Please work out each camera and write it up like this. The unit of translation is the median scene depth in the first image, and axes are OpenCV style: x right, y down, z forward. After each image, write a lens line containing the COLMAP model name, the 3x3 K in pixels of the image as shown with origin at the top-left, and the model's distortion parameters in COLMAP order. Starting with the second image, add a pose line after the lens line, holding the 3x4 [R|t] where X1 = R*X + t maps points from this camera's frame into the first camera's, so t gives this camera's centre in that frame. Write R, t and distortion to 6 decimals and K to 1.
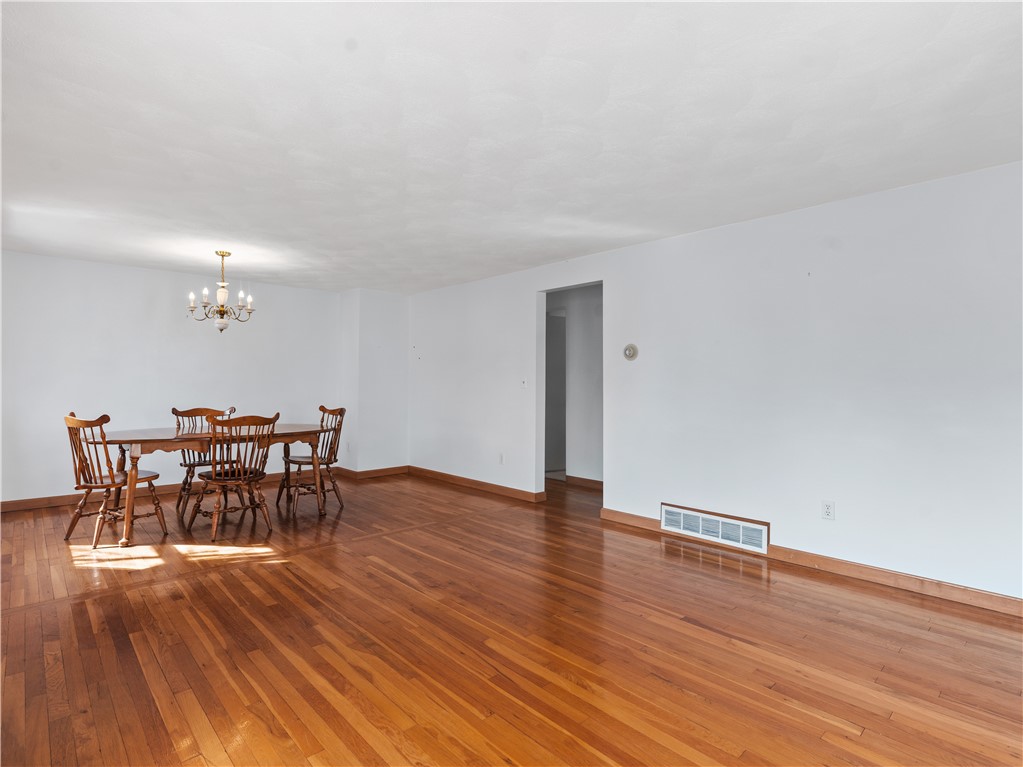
lens RADIAL K [[523.8, 0, 515.0], [0, 523.8, 381.6], [0, 0, 1]] dist [-0.002645, 0.000487]
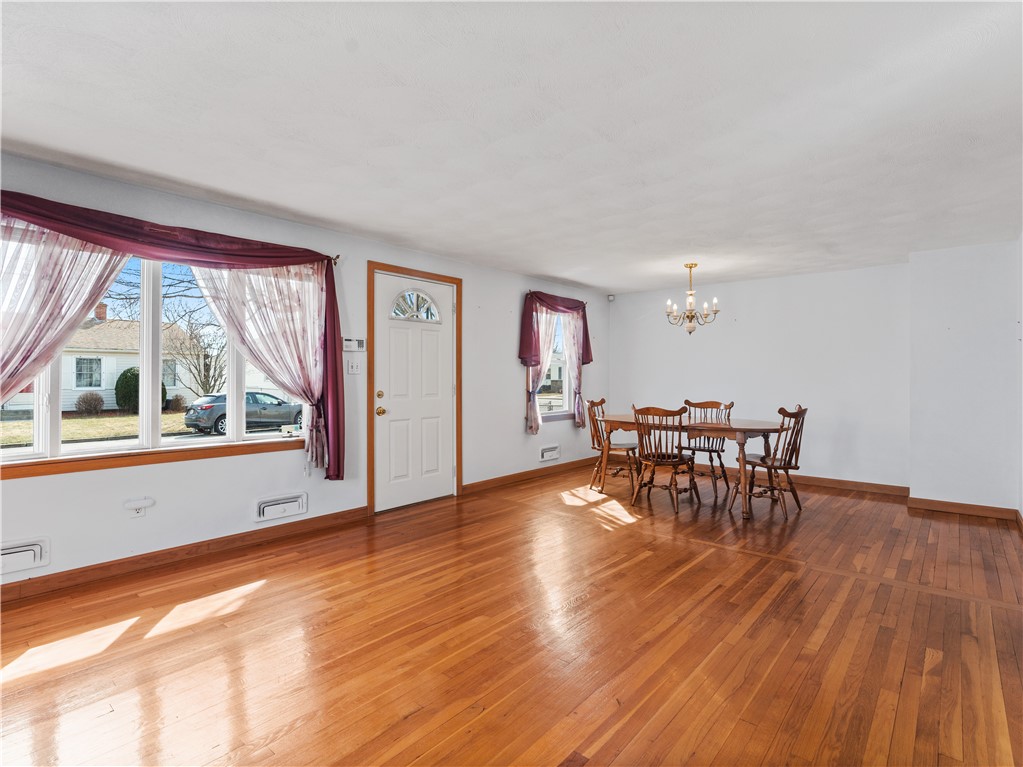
lens RADIAL K [[523.8, 0, 515.0], [0, 523.8, 381.6], [0, 0, 1]] dist [-0.002645, 0.000487]
pose [[0.115388, 0.005058, -0.993308, 0.606913], [-0.001014, 0.999987, 0.004974, 0.003404], [0.993320, 0.000433, 0.115392, 0.555534]]
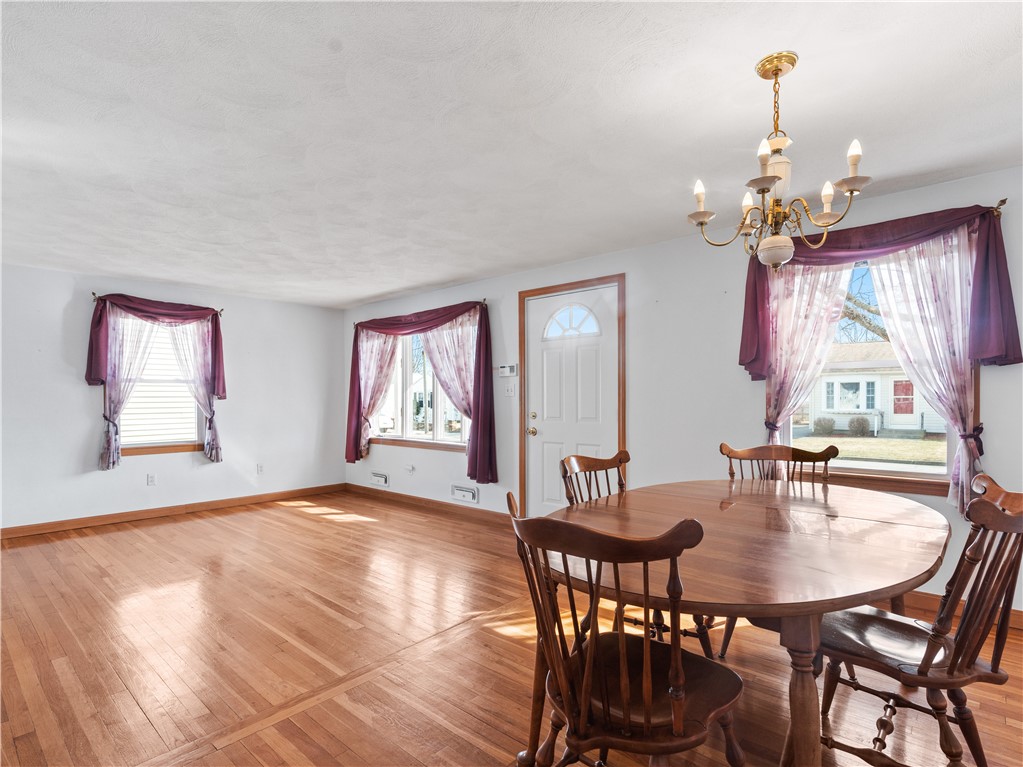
lens RADIAL K [[533.8, 0, 509.2], [0, 533.8, 410.6], [0, 0, 1]] dist [-0.003642, -0.000189]
pose [[-0.996438, -0.000367, -0.084330, -0.373606], [-0.001914, 0.999831, 0.018267, 0.004123], [0.084309, 0.018364, -0.996270, 1.573009]]
